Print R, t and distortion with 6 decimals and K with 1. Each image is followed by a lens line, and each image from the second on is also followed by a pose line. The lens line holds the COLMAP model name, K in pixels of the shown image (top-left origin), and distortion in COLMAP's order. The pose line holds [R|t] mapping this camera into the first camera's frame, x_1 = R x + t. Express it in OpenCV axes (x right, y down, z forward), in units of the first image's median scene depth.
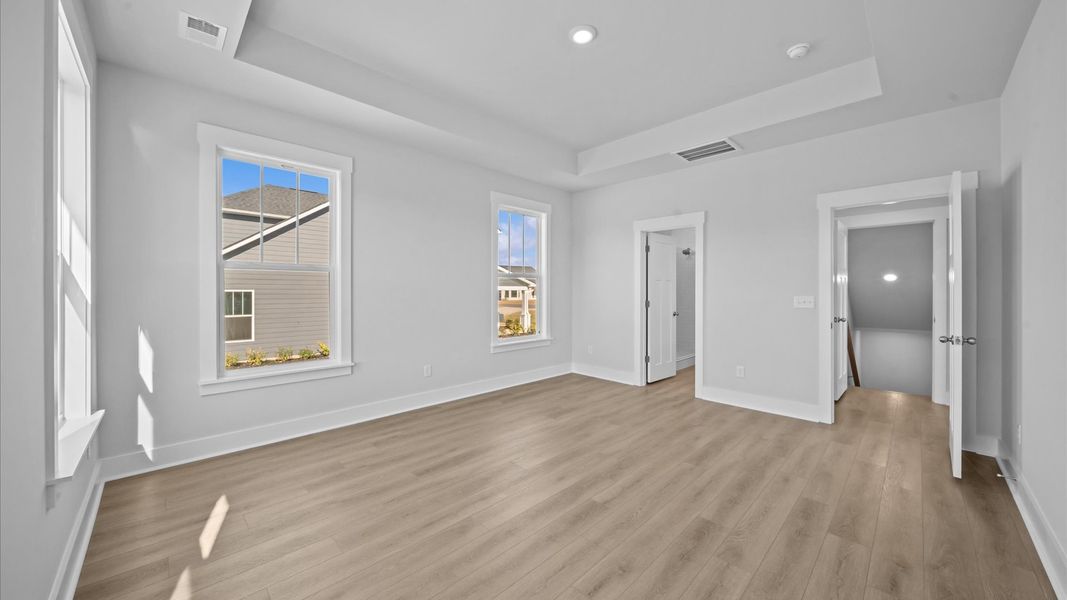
lens RADIAL K [[379.6, 0, 528.0], [0, 379.6, 296.3], [0, 0, 1]] dist [0.005871, -0.000063]
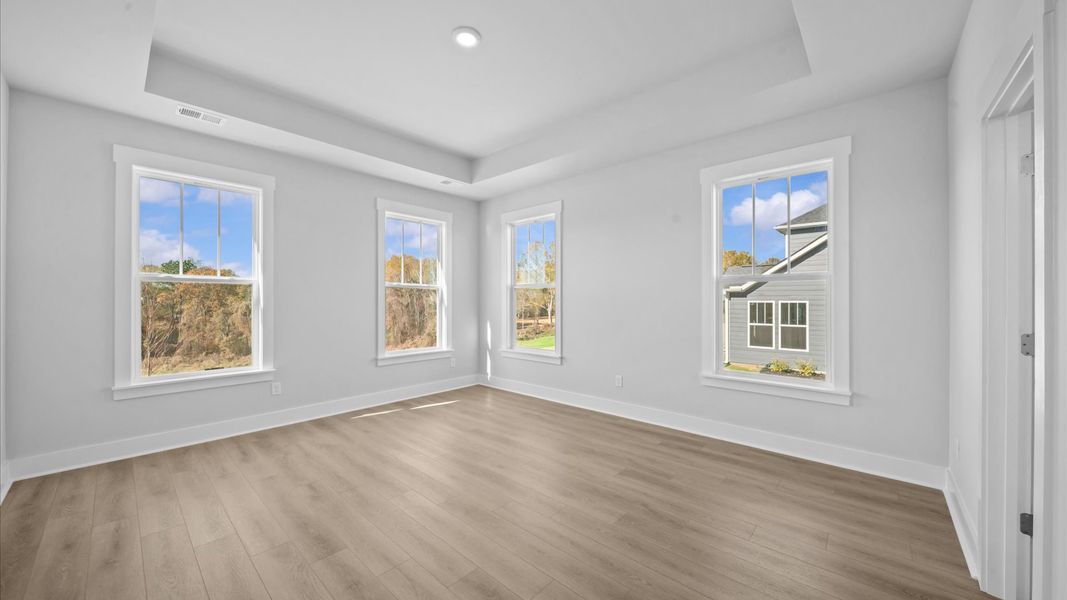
lens RADIAL K [[379.6, 0, 540.4], [0, 379.6, 301.7], [0, 0, 1]] dist [0.005871, -0.000063]
pose [[0.066696, -0.001307, -0.997772, 0.725947], [-0.014087, 0.999898, -0.002251, -0.007255], [0.997674, 0.014206, 0.066671, 0.727712]]
